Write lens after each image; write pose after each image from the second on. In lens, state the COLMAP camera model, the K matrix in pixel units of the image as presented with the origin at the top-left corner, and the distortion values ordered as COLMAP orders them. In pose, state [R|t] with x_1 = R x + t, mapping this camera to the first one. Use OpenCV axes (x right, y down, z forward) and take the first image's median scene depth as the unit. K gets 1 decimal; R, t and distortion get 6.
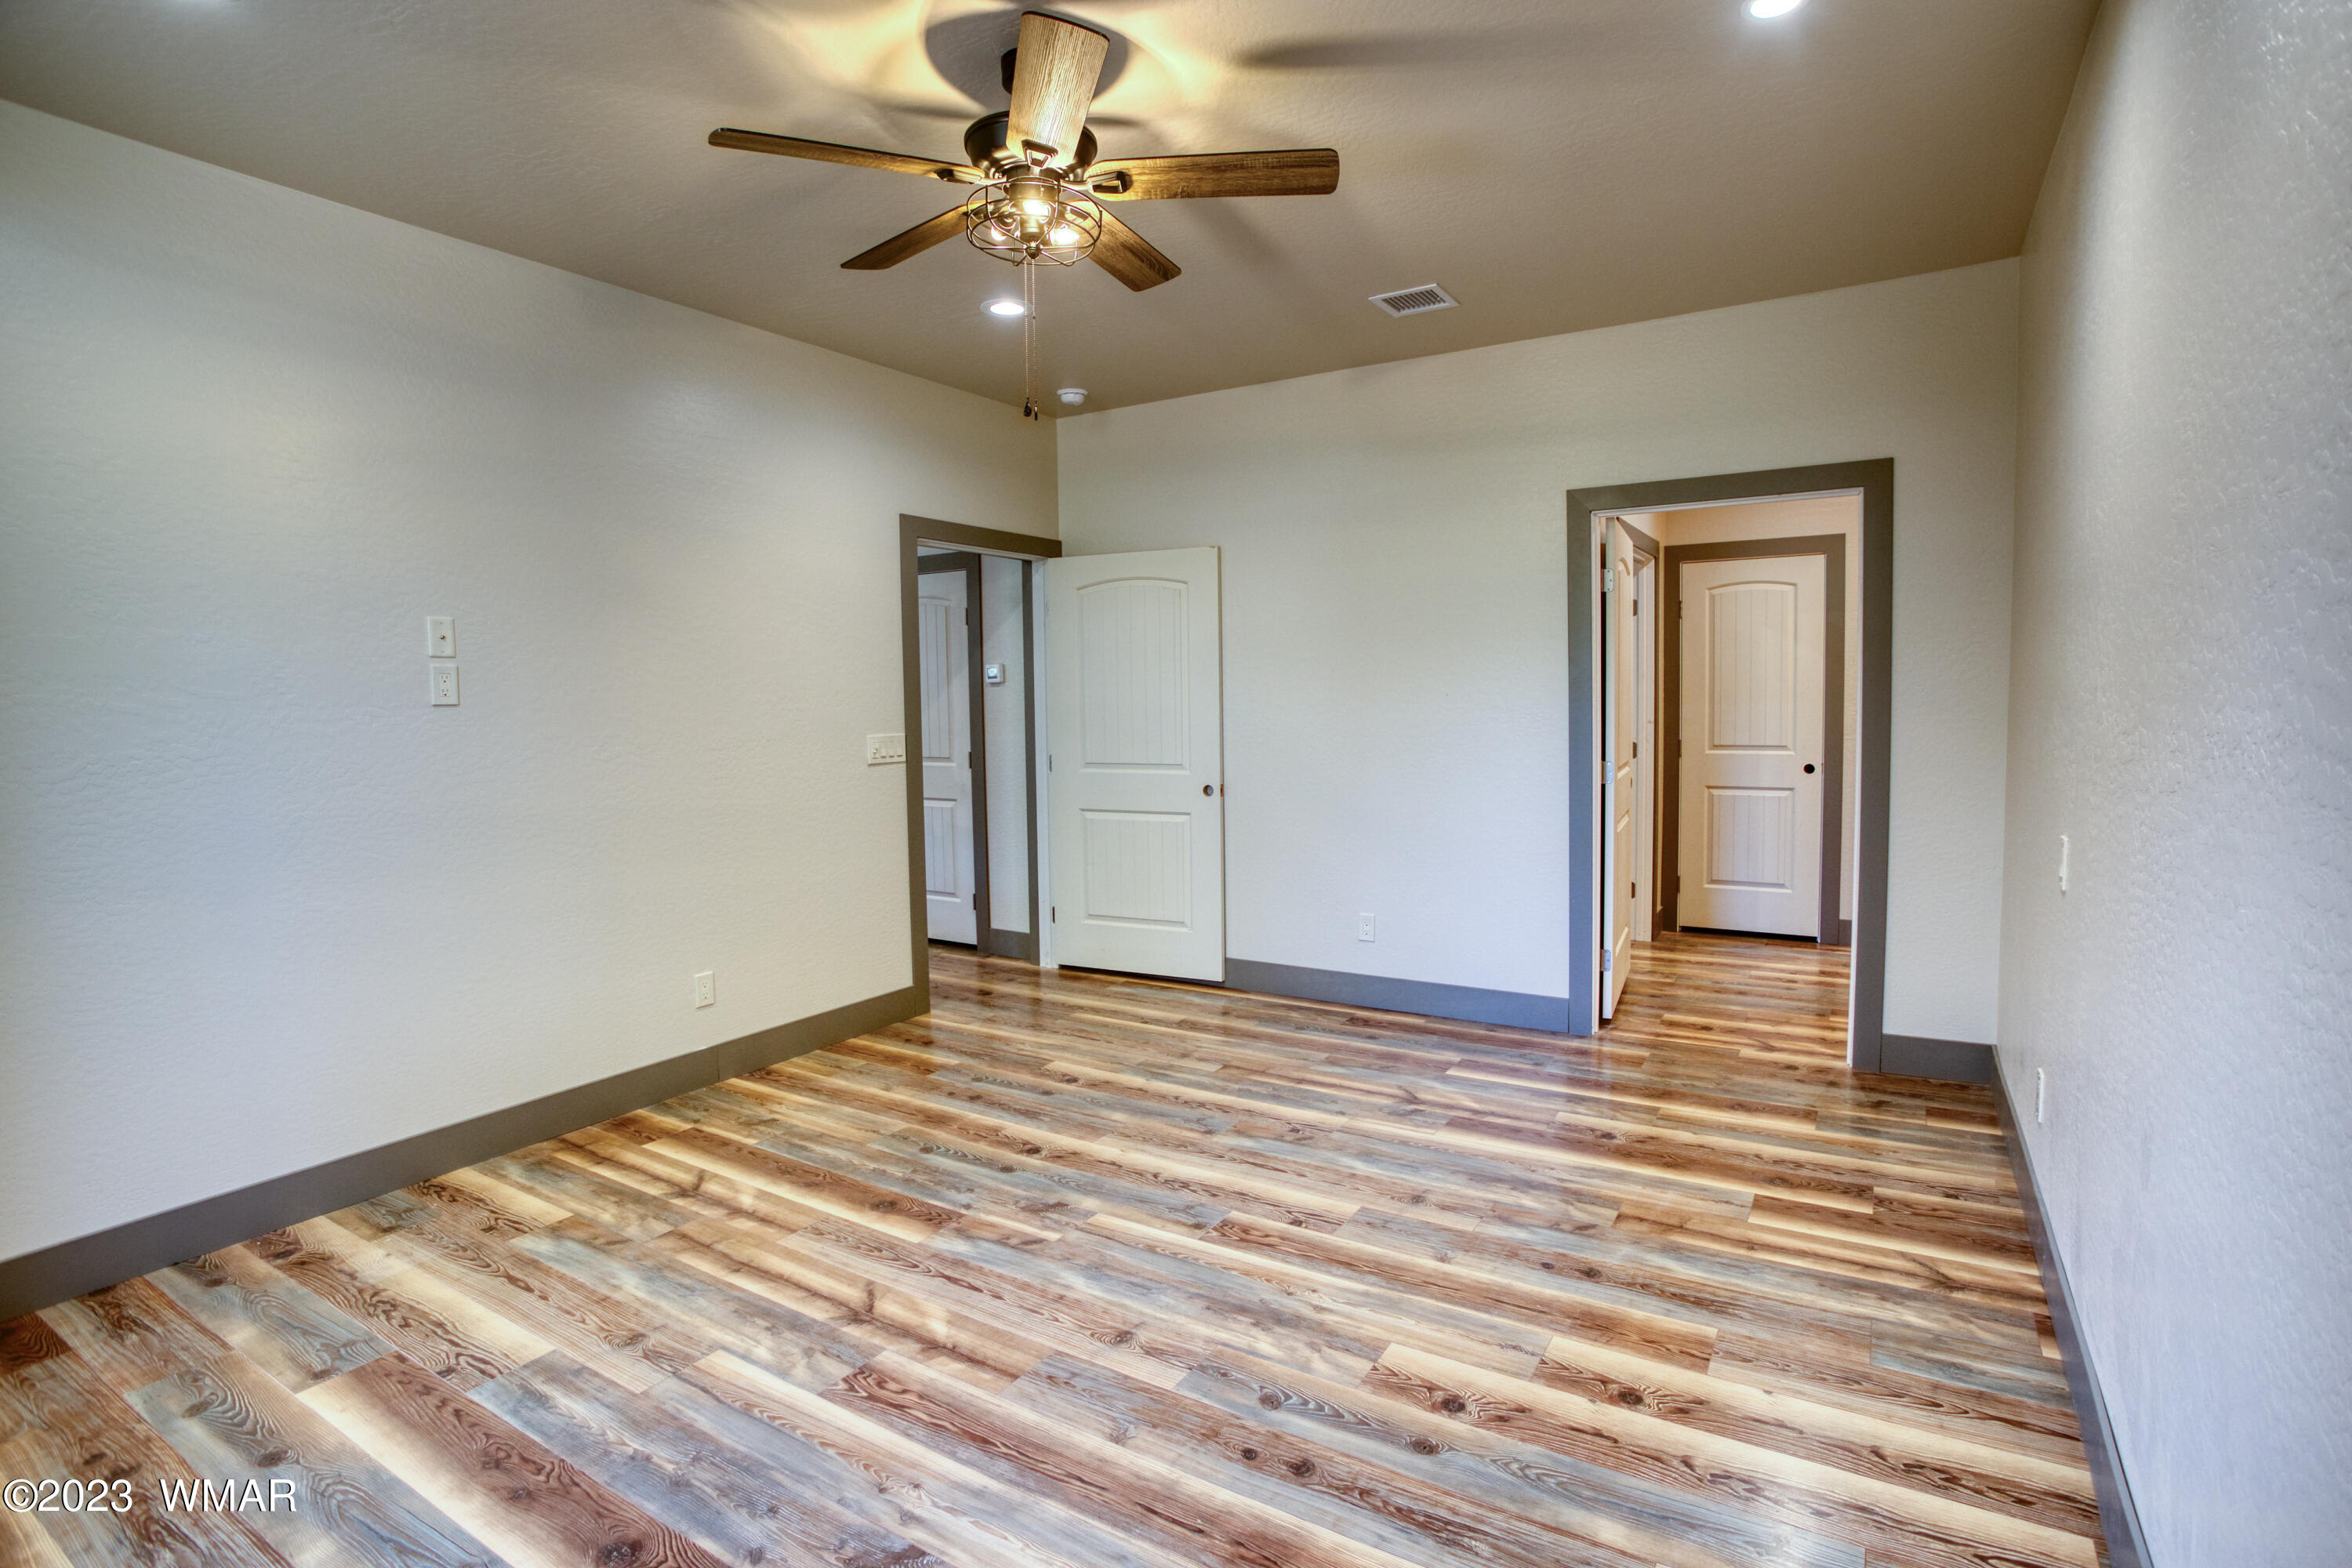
lens RADIAL K [[1146.1, 0, 1176.0], [0, 1146.1, 784.0], [0, 0, 1]] dist [0.000142, 0.000552]
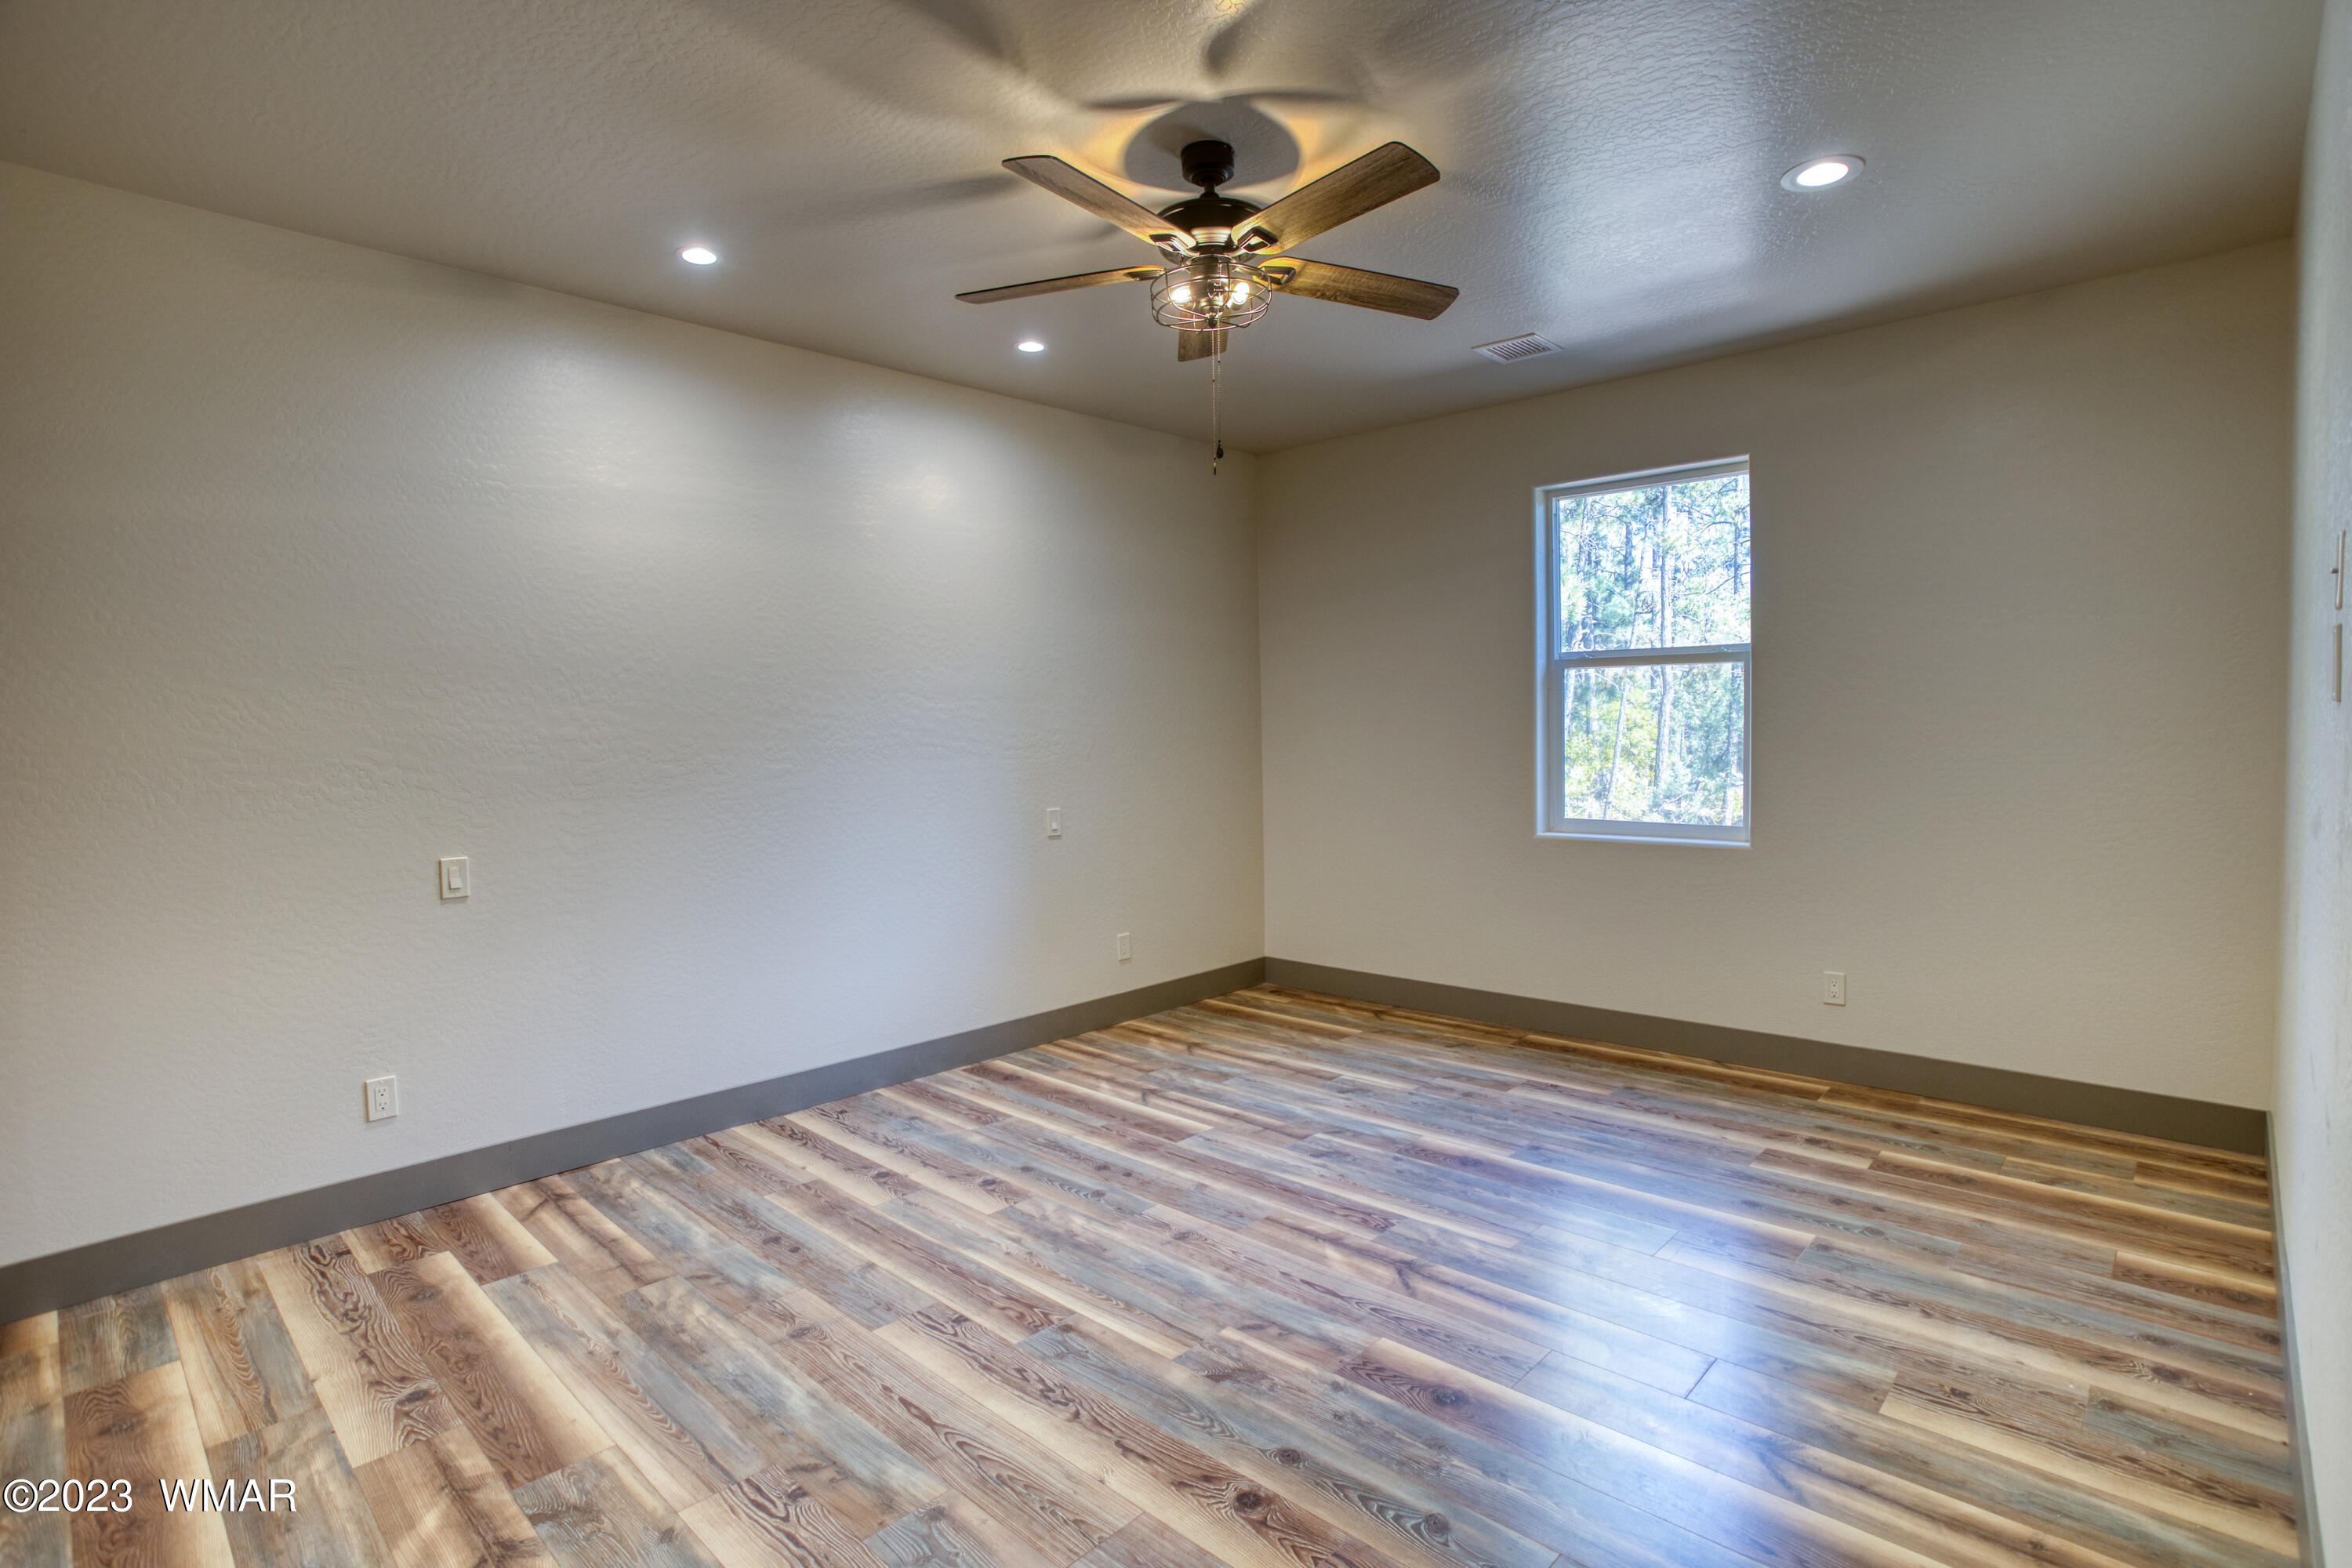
lens RADIAL K [[1146.1, 0, 1176.0], [0, 1146.1, 784.0], [0, 0, 1]] dist [0.000142, 0.000552]
pose [[-0.979454, 0.026621, 0.199902, -0.260271], [0.053085, 0.990324, 0.128220, -0.144210], [-0.194555, 0.136197, -0.971390, 1.847312]]
